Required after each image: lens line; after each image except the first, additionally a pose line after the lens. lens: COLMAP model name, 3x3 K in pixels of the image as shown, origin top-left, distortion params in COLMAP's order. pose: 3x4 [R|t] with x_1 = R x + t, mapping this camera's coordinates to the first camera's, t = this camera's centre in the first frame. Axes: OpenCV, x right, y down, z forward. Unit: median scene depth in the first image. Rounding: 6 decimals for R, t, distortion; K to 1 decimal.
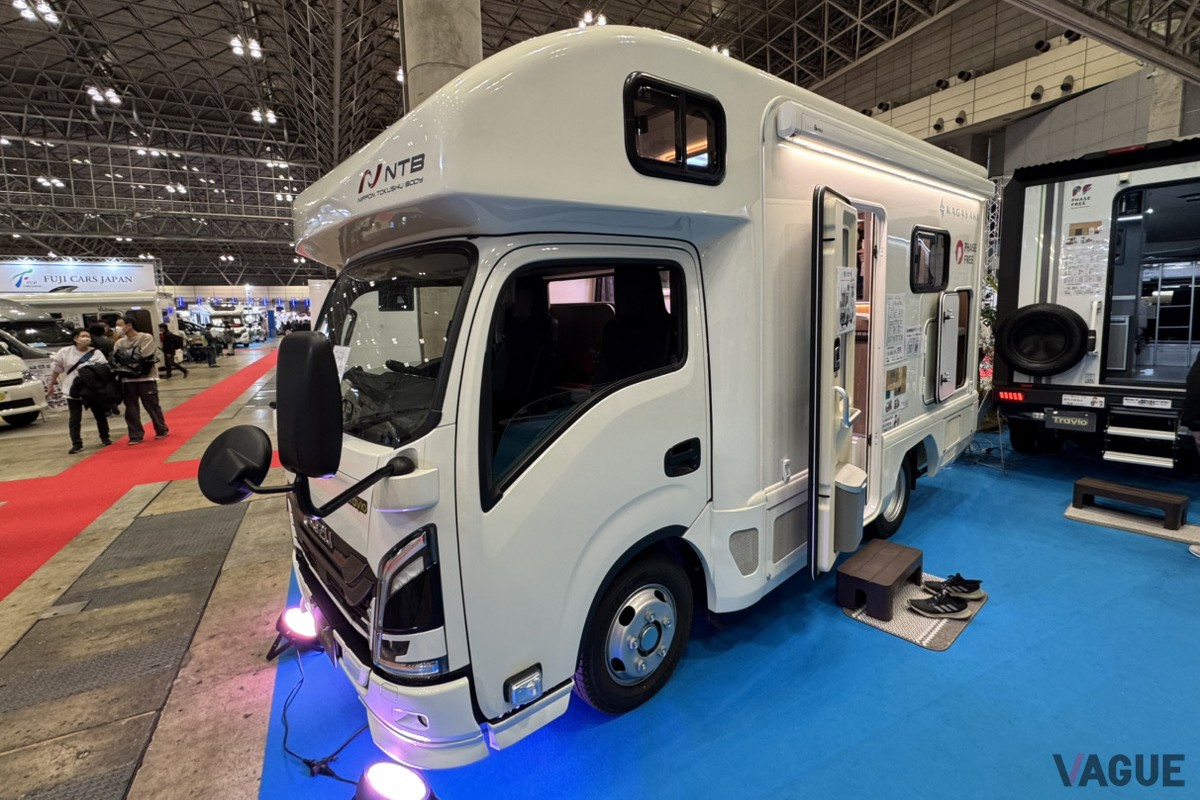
lens RADIAL K [[529.1, 0, 600.6], [0, 529.1, 375.9], [0, 0, 1]] dist [0.000347, 0.000206]
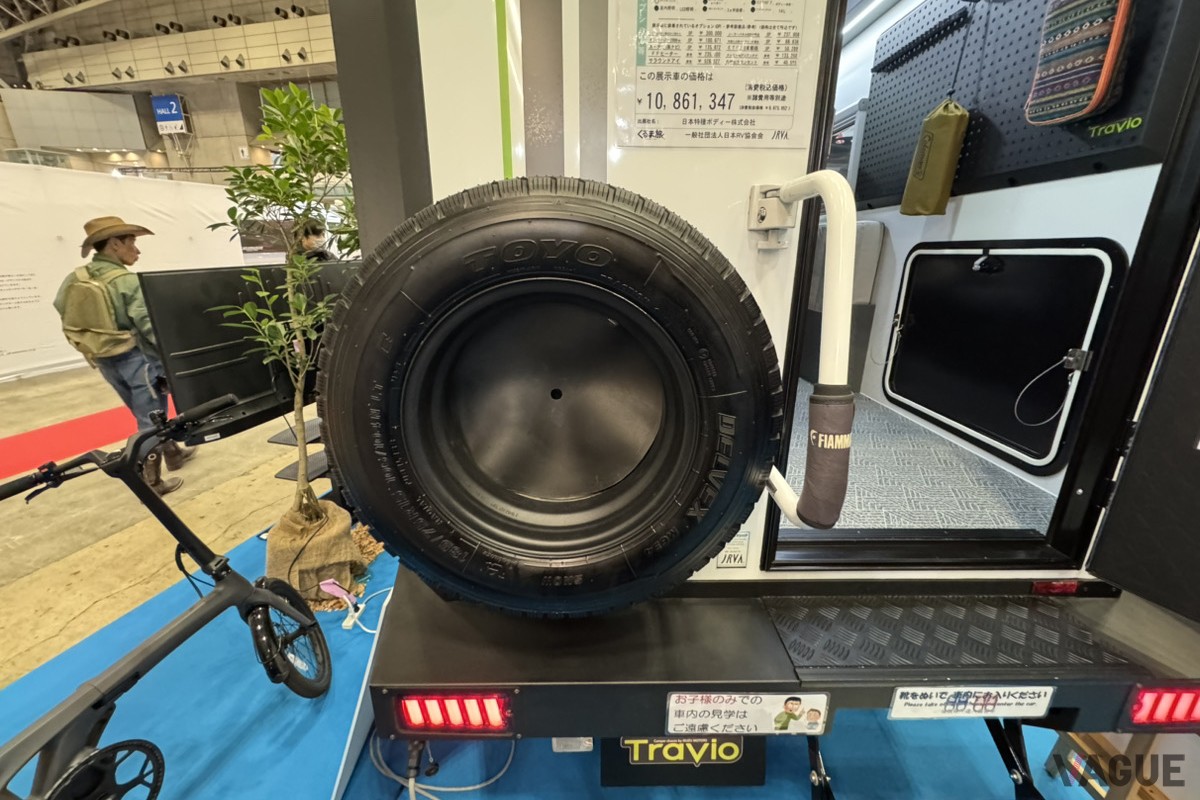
lens RADIAL K [[536.6, 0, 599.3], [0, 536.6, 387.8], [0, 0, 1]] dist [-0.004543, -0.000340]
pose [[0.670013, -0.232184, 0.705105, 0.731865], [0.062998, 0.964187, 0.257633, -0.122187], [-0.739672, -0.128197, 0.660645, 0.888867]]
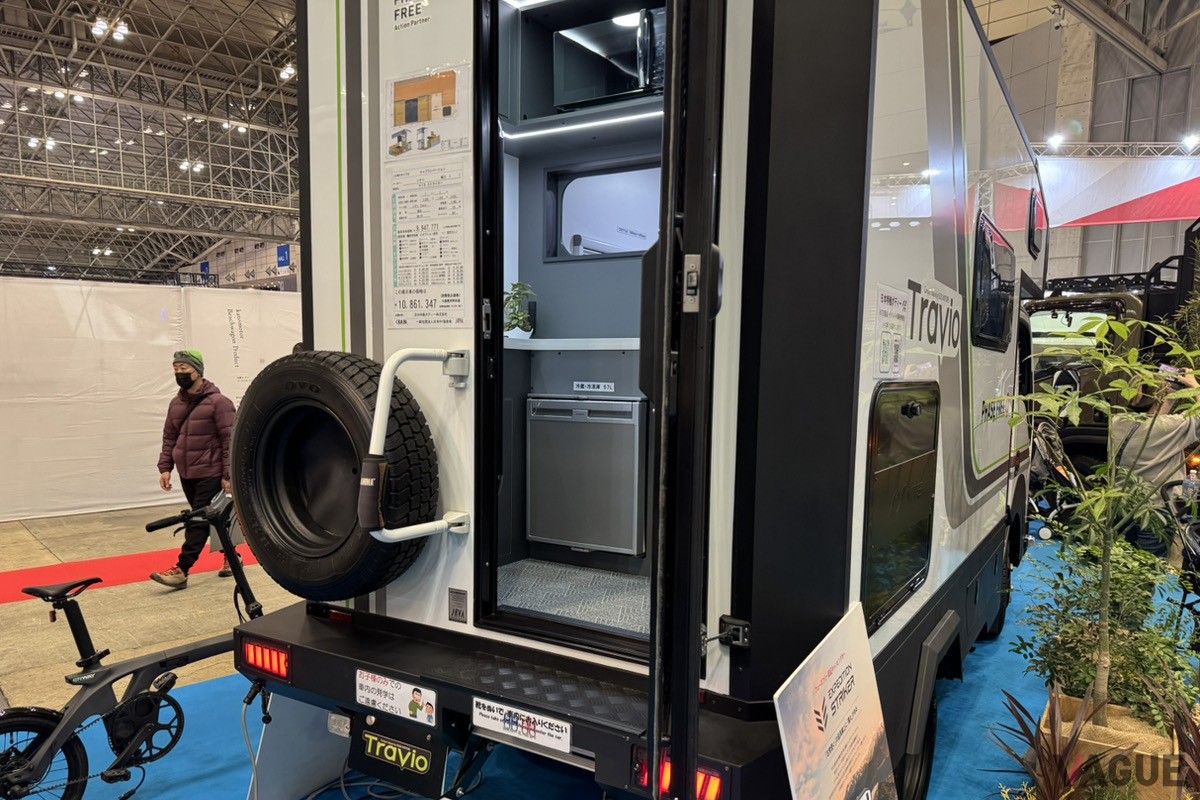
lens RADIAL K [[847.5, 0, 600.0], [0, 847.5, 467.3], [0, 0, 1]] dist [0.007557, -0.002749]
pose [[0.961317, -0.007793, 0.275336, 0.859436], [0.002669, 0.999816, 0.018980, -0.082416], [-0.275433, -0.017511, 0.961161, 0.510248]]
